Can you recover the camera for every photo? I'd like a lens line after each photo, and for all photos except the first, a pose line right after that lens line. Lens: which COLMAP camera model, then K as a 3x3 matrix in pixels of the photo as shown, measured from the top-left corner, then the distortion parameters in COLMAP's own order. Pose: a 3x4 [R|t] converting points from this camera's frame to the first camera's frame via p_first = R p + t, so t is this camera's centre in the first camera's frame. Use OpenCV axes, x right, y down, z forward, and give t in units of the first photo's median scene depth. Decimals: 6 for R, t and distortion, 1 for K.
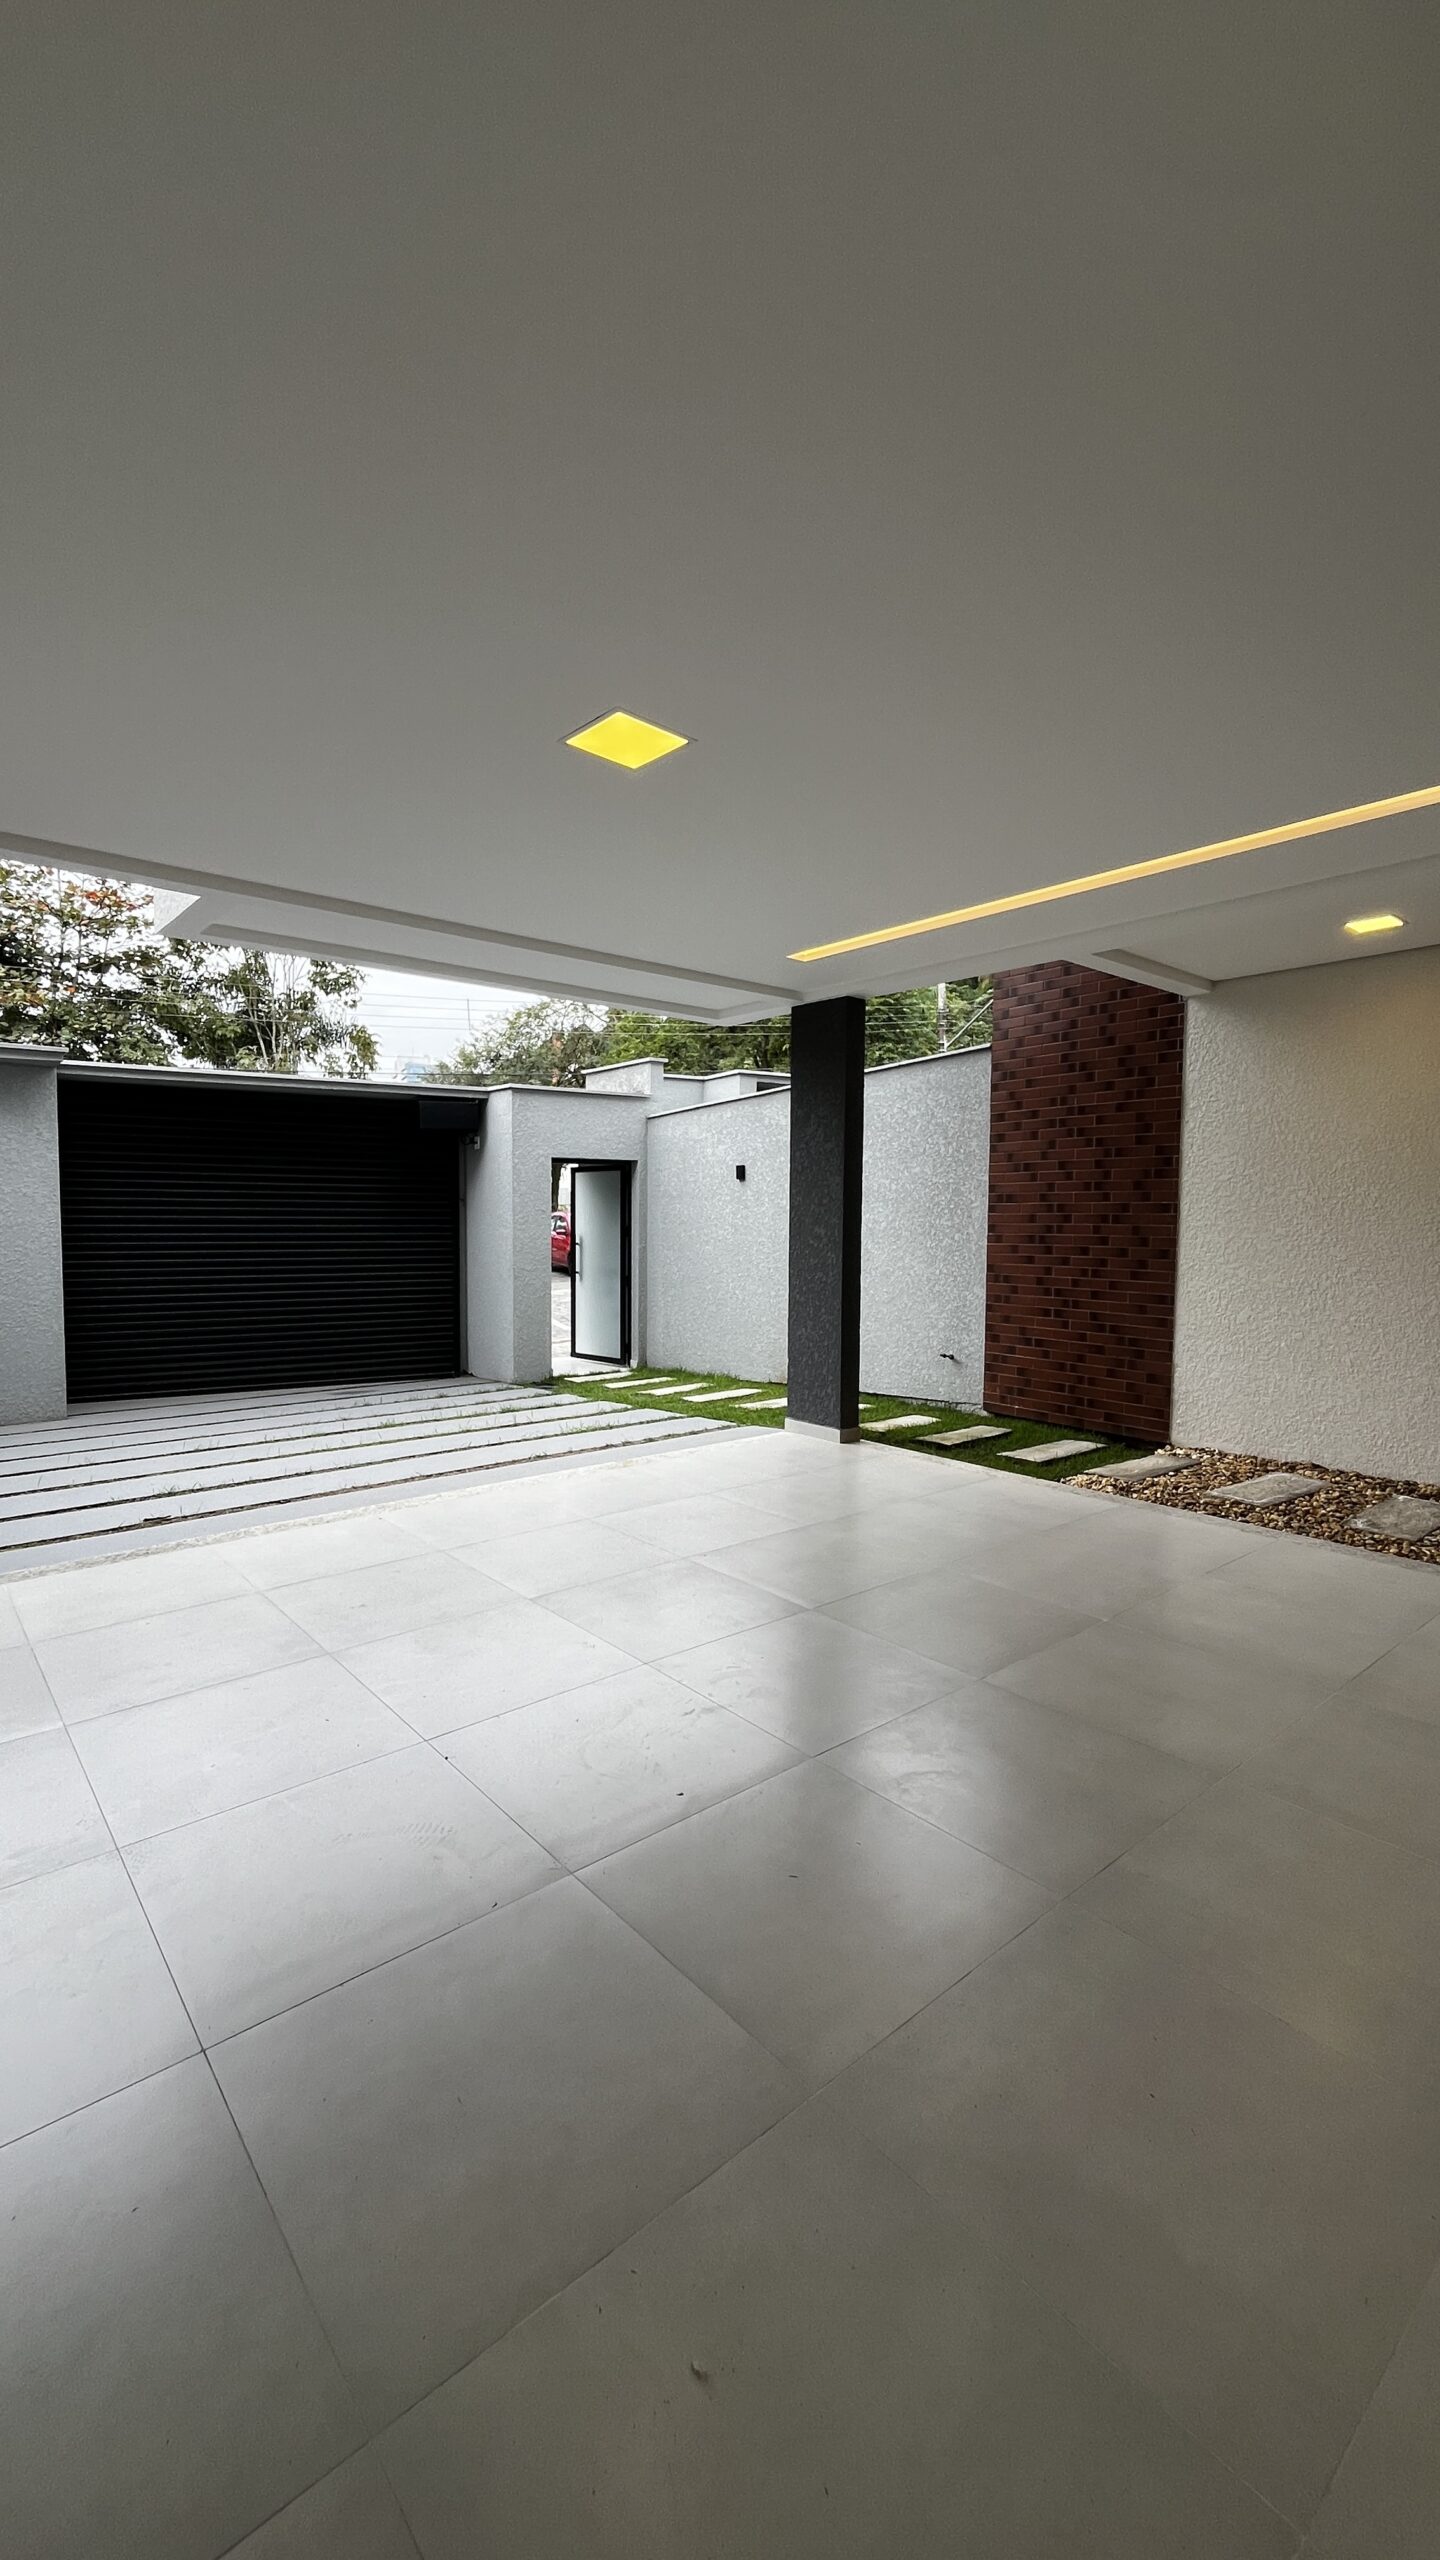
lens RADIAL K [[1034.3, 0, 712.1], [0, 1034.3, 1283.2], [0, 0, 1]] dist [-0.001370, 0.000019]
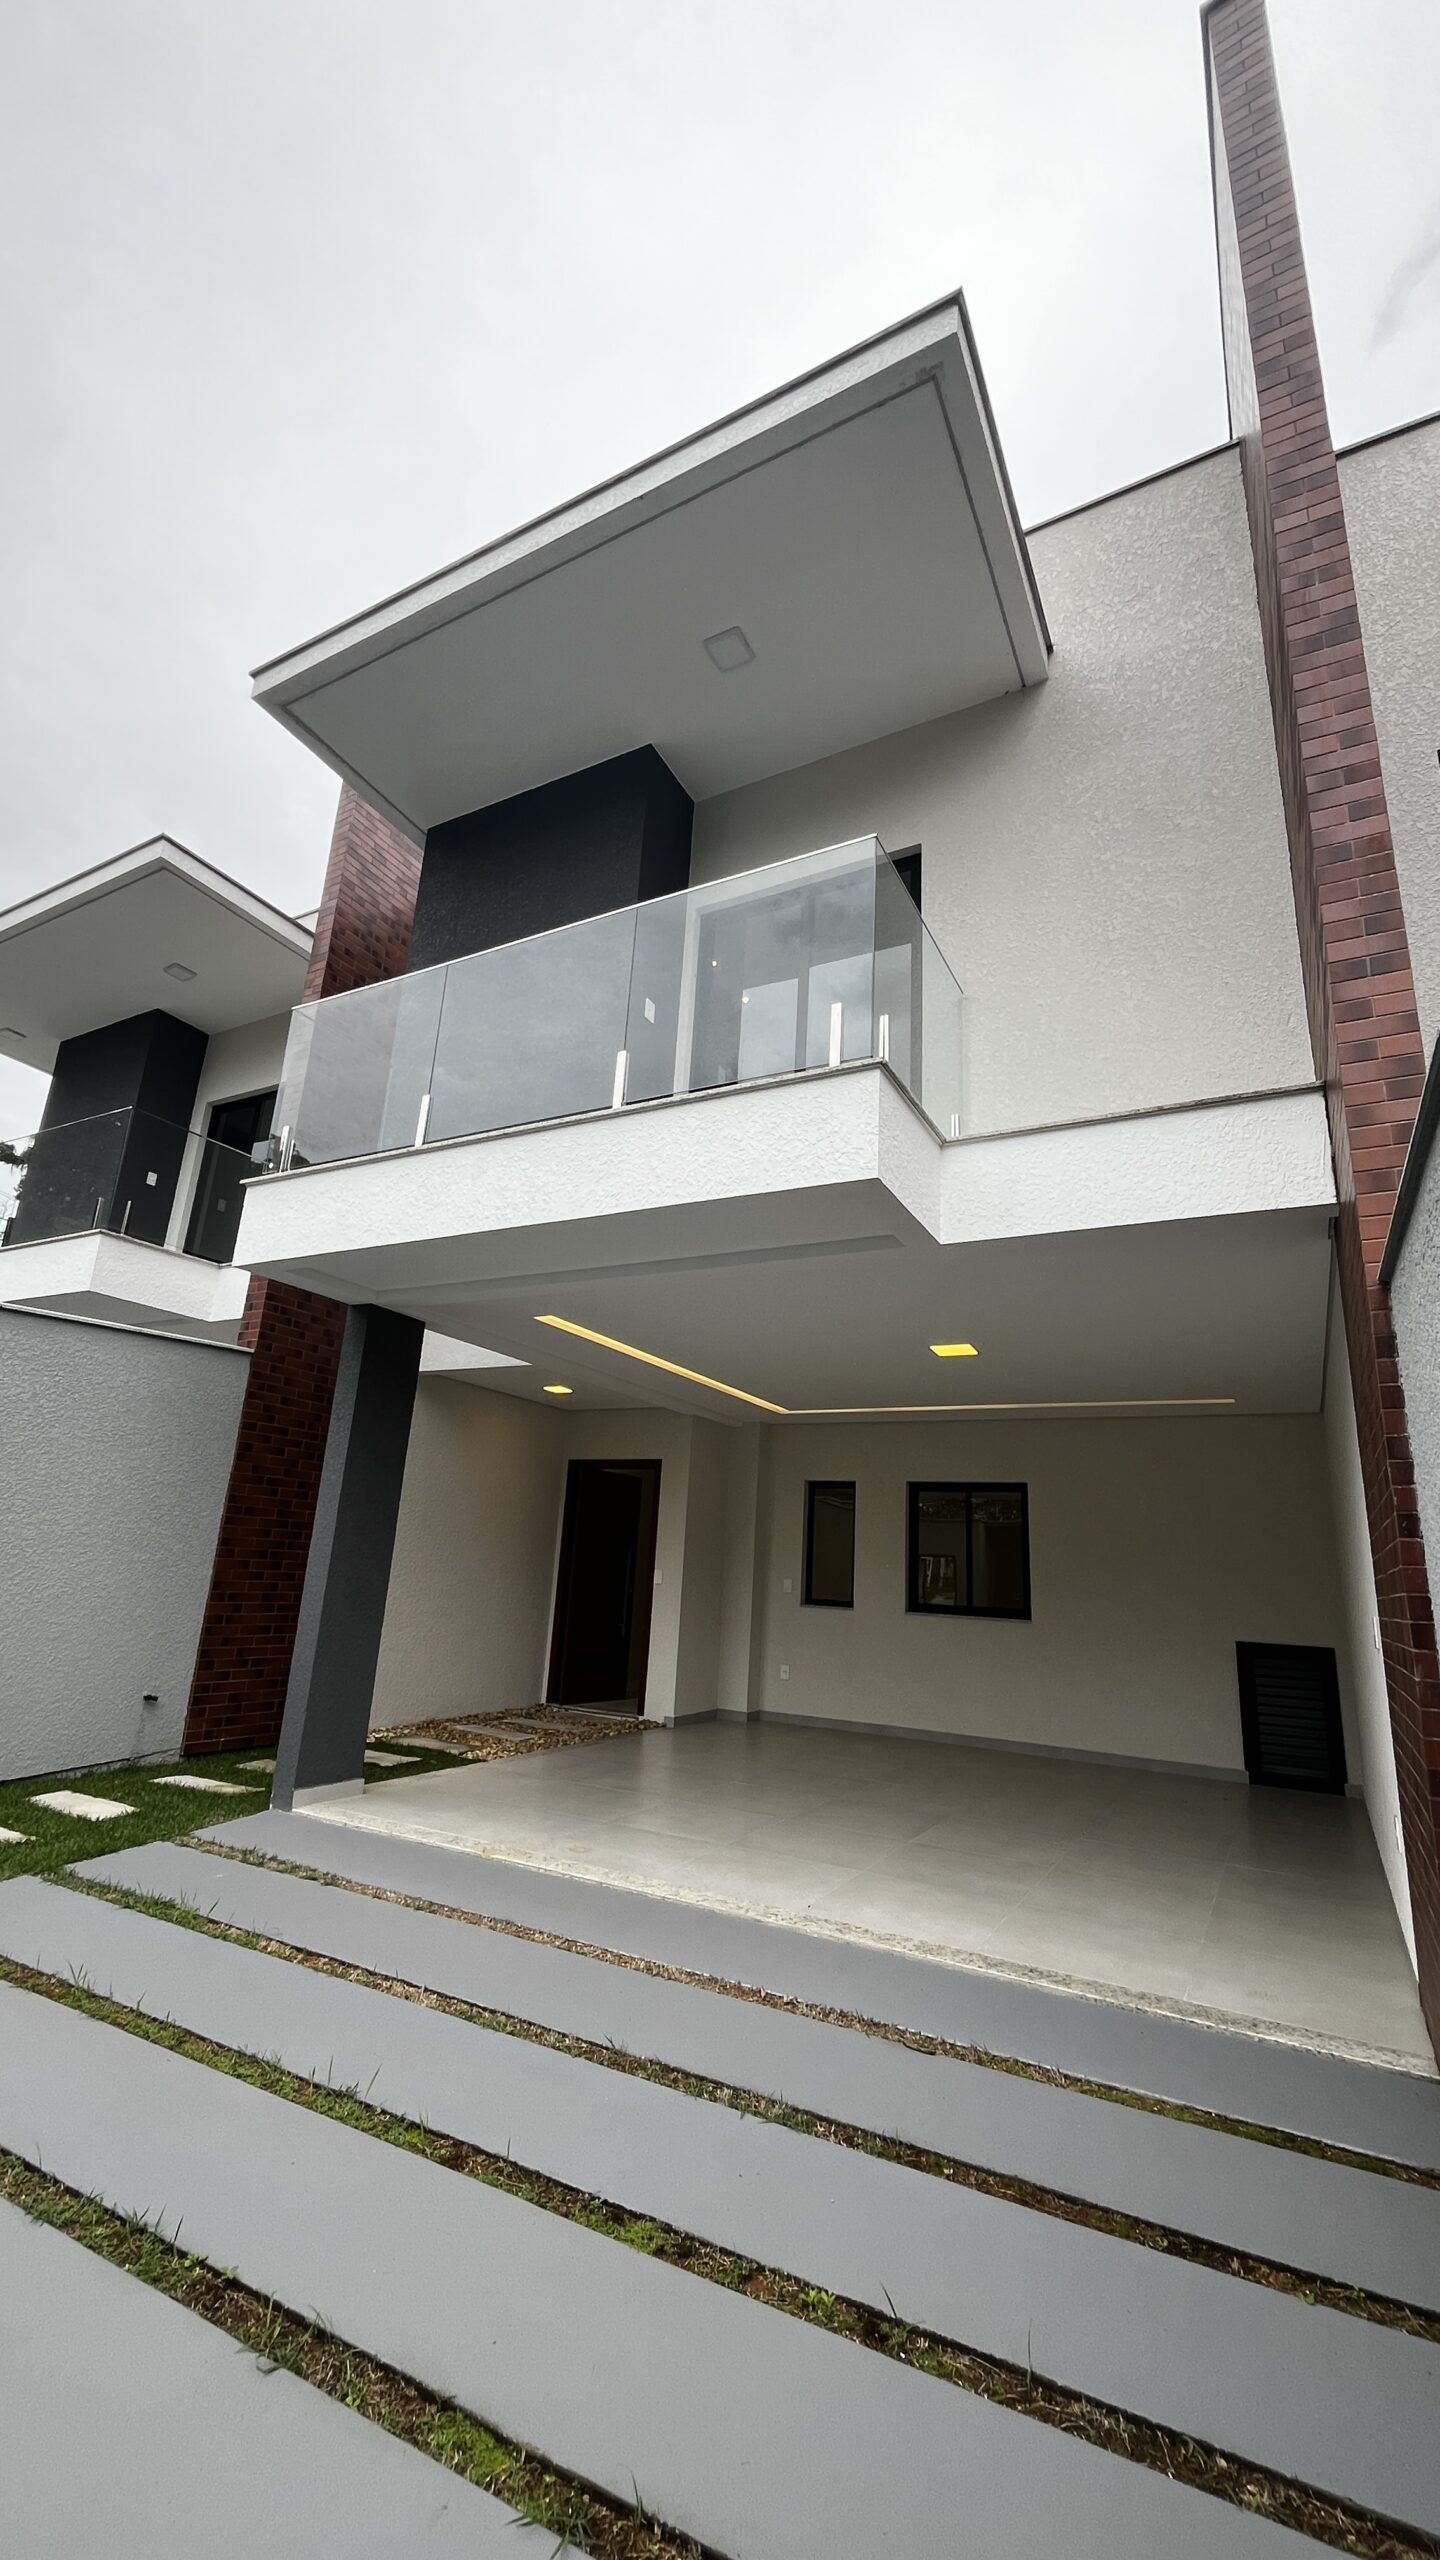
lens RADIAL K [[1034.3, 0, 714.0], [0, 1034.3, 1284.2], [0, 0, 1]] dist [-0.001370, 0.000019]
pose [[-0.352875, 0.231060, 0.906692, -0.812450], [0.005565, 0.969530, -0.244908, -0.048457], [-0.935654, -0.081376, -0.343409, 0.947856]]
